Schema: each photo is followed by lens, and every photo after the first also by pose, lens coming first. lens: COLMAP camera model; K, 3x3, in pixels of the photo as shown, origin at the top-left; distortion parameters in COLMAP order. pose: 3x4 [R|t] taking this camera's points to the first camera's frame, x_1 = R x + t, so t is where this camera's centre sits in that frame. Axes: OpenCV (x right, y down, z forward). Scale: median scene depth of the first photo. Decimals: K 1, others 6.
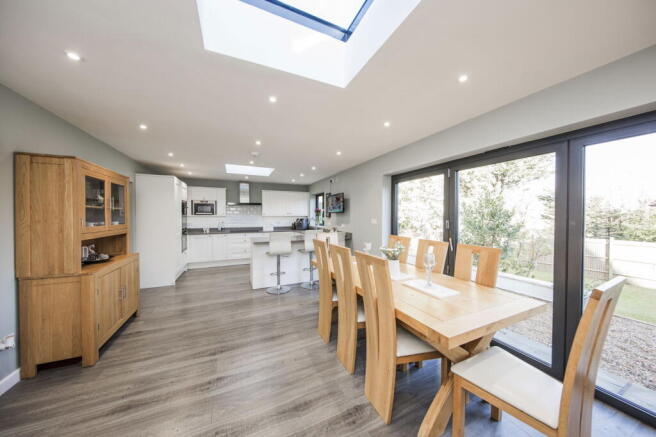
lens RADIAL K [[210.1, 0, 327.8], [0, 210.1, 218.2], [0, 0, 1]] dist [-0.001113, -0.000090]
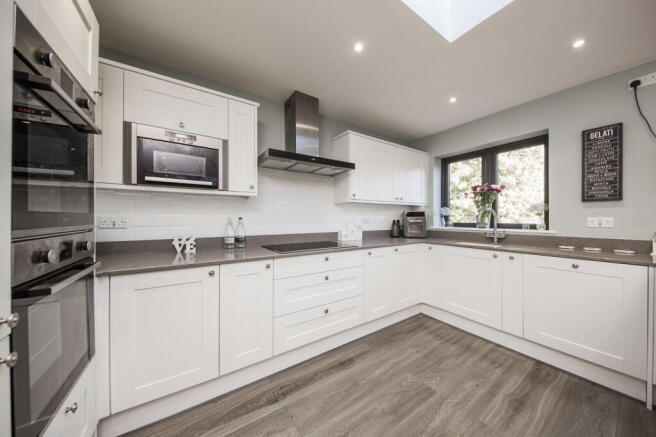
lens RADIAL K [[215.9, 0, 327.5], [0, 215.9, 217.1], [0, 0, 1]] dist [-0.000157, 0.000005]
pose [[0.988720, -0.002097, 0.149759, -0.424468], [0.004739, 0.999839, -0.017287, 0.023206], [-0.149699, 0.017802, 0.988571, 0.673588]]
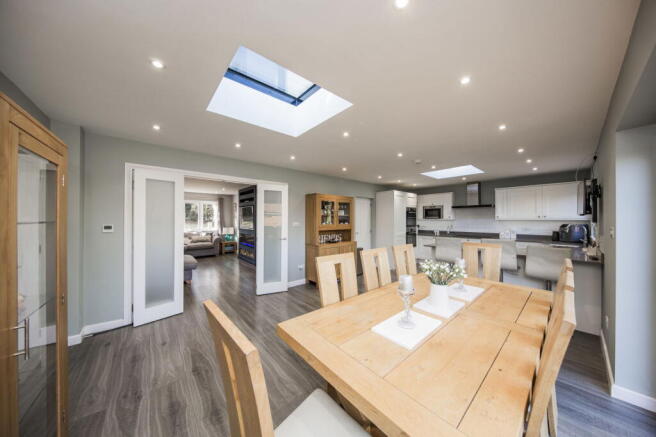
lens RADIAL K [[210.1, 0, 331.1], [0, 210.1, 214.2], [0, 0, 1]] dist [-0.001113, -0.000090]
pose [[0.278892, -0.019898, -0.960116, 0.318080], [-0.013274, 0.999610, -0.024572, -0.004756], [0.960231, 0.019598, 0.278519, 0.161897]]
